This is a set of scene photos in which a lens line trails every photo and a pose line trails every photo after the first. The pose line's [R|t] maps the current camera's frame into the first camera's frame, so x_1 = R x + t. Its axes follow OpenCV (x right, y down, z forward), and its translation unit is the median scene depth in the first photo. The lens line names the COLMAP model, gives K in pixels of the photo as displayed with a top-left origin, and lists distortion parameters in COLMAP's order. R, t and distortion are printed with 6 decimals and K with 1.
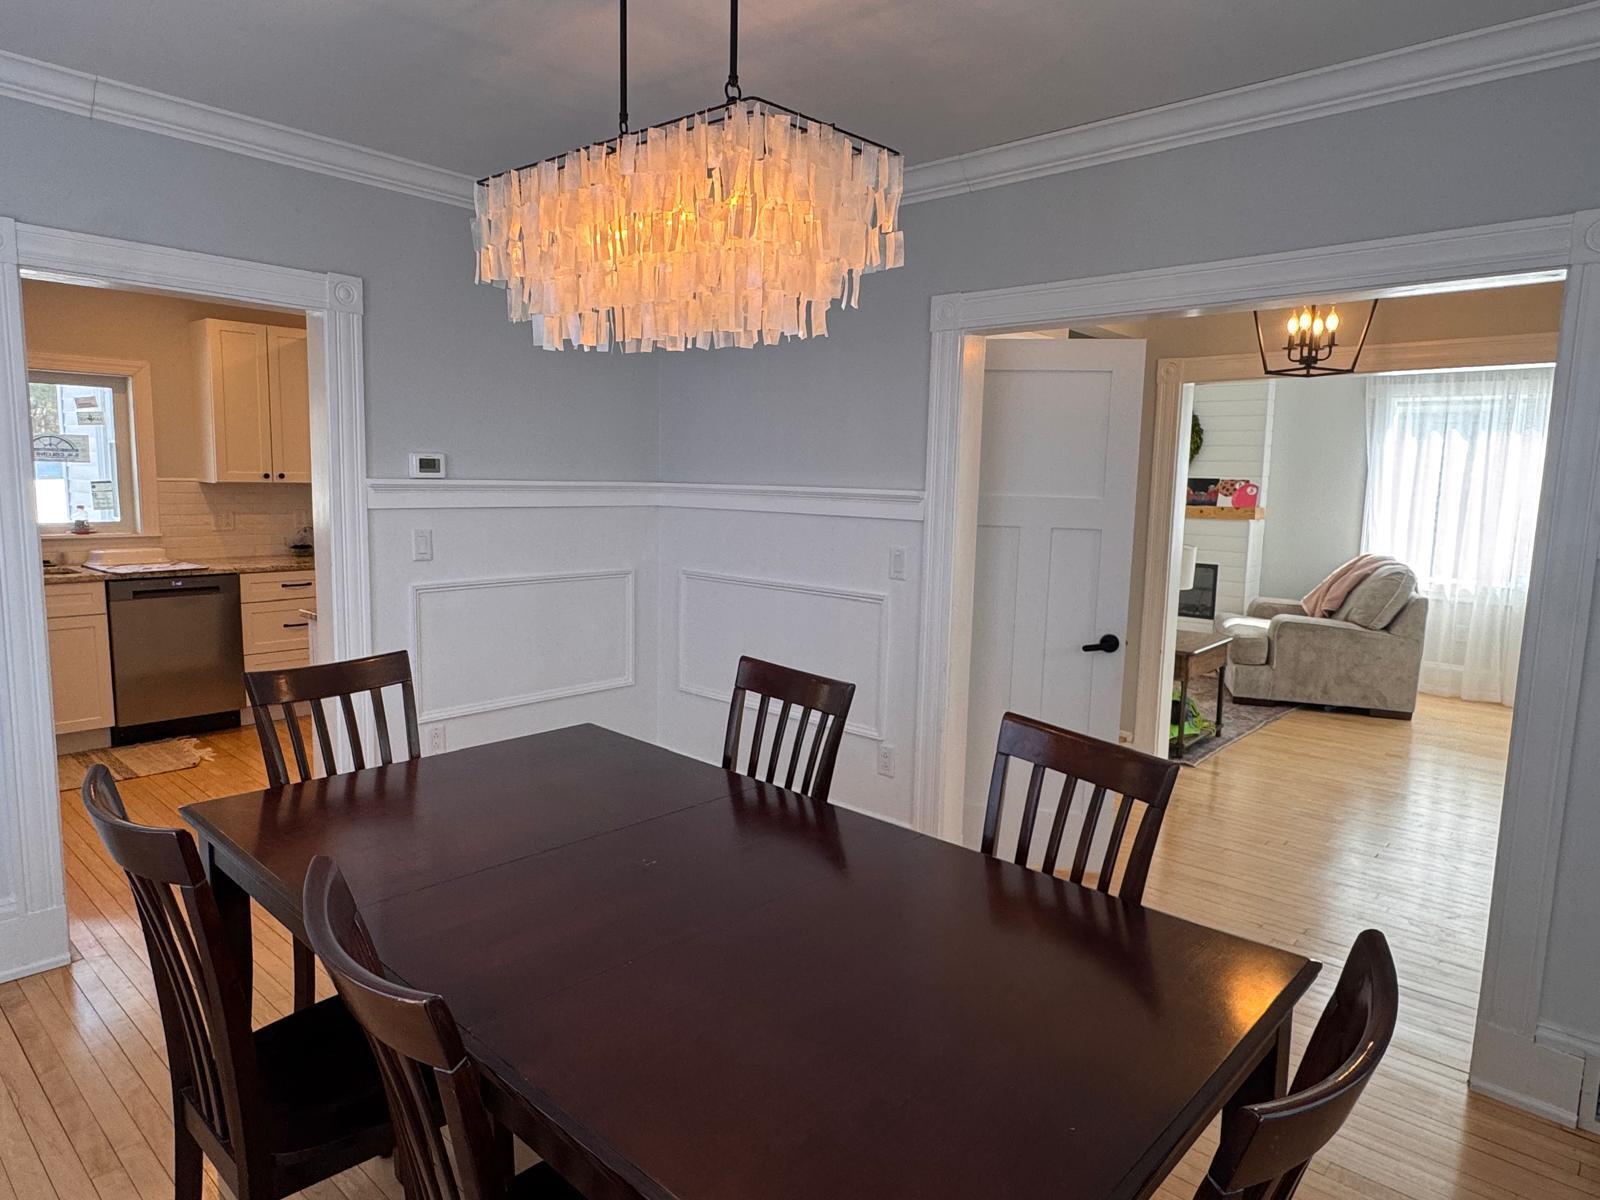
lens RADIAL K [[964.6, 0, 795.8], [0, 964.6, 607.6], [0, 0, 1]] dist [-0.000582, -0.001186]
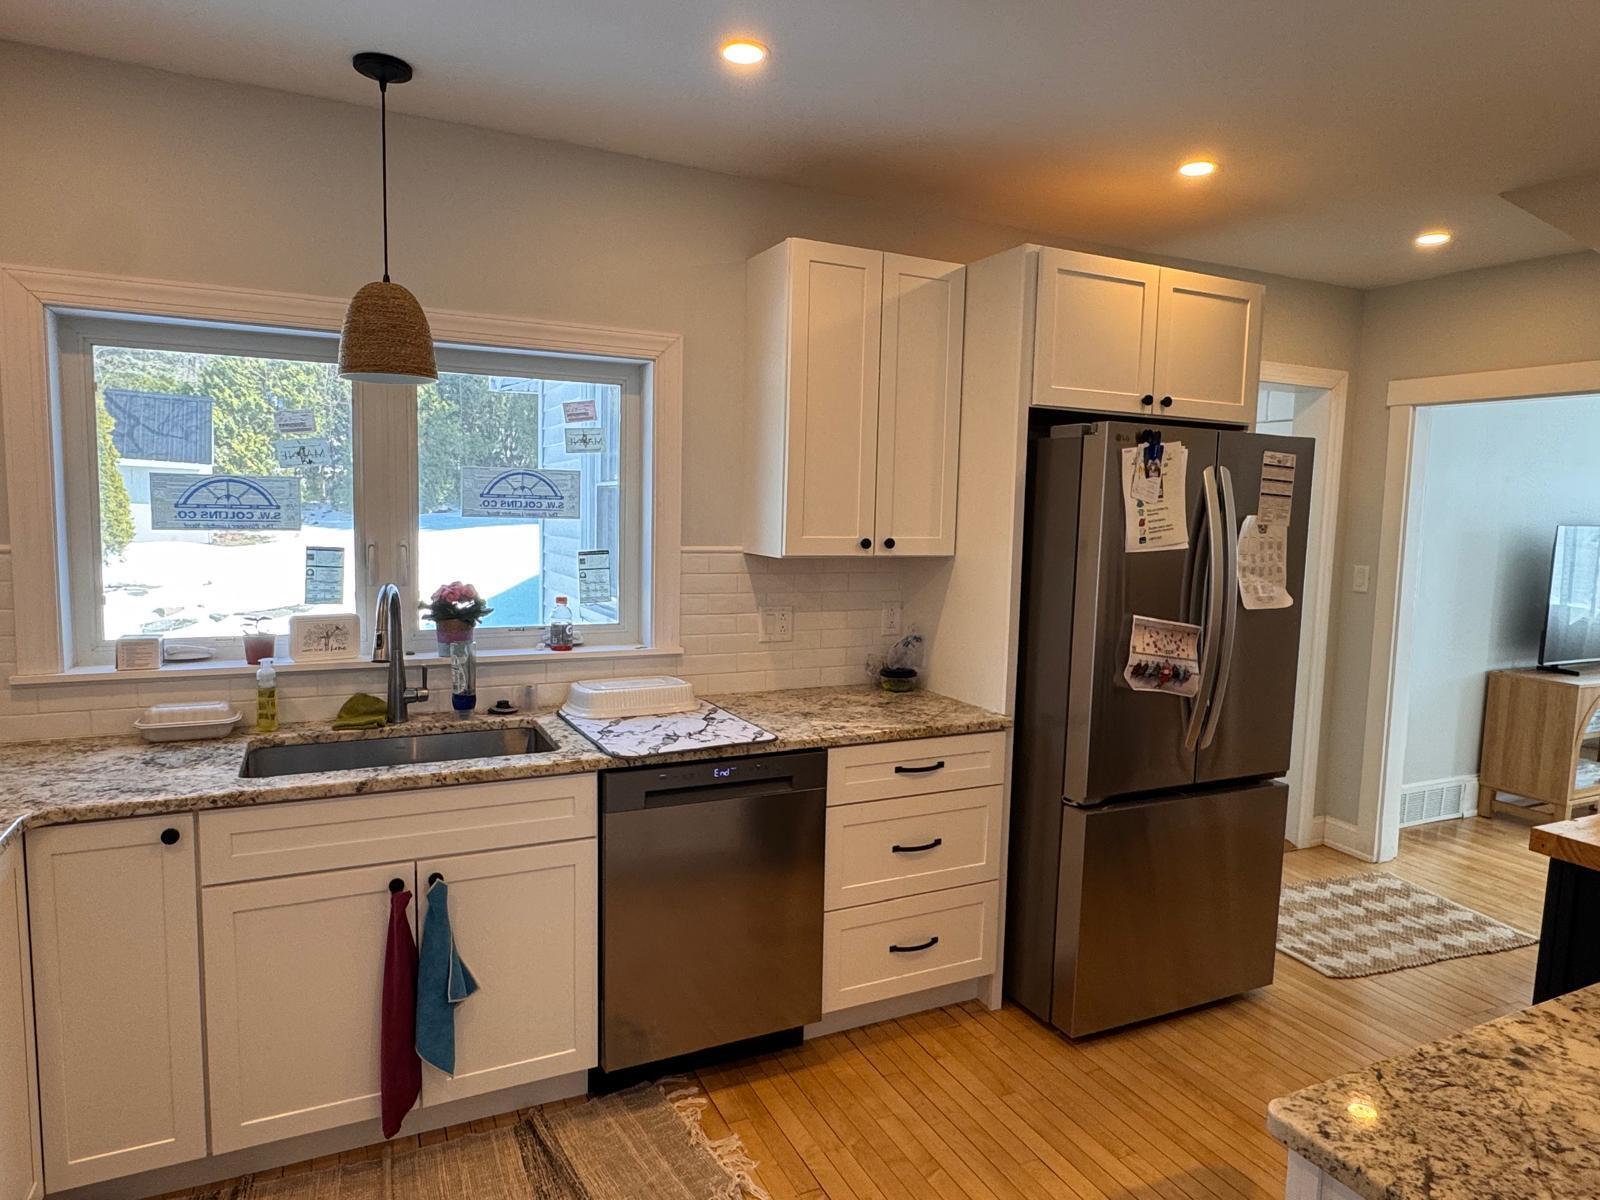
lens RADIAL K [[964.6, 0, 800.4], [0, 964.6, 597.3], [0, 0, 1]] dist [-0.000582, -0.001186]
pose [[0.928844, 0.032559, -0.369037, -0.408773], [-0.049528, 0.998102, -0.036601, -0.091498], [0.367145, 0.052274, 0.928694, 0.534630]]
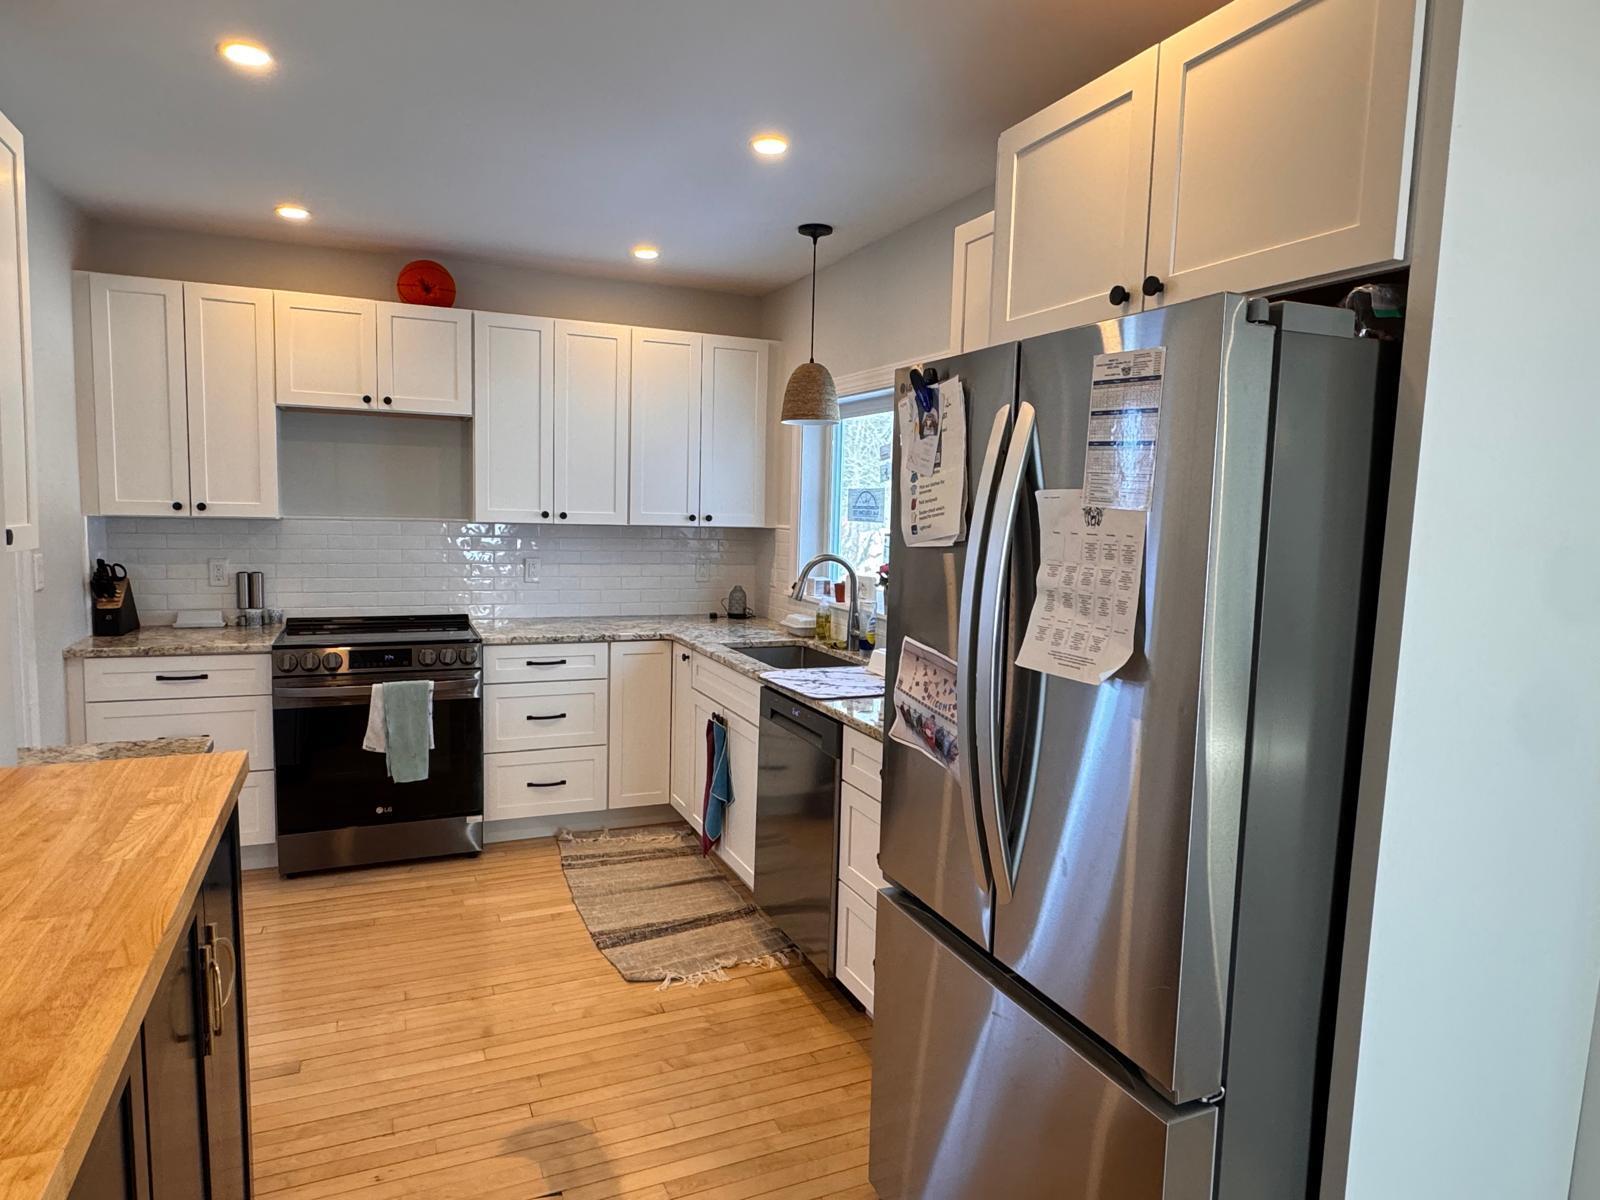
lens RADIAL K [[964.6, 0, 802.4], [0, 964.6, 604.6], [0, 0, 1]] dist [-0.000582, -0.001186]
pose [[-0.400653, 0.058079, -0.914387, -0.008670], [-0.159651, 0.978296, 0.132092, -0.180302], [0.902213, 0.198906, -0.382685, 1.338440]]
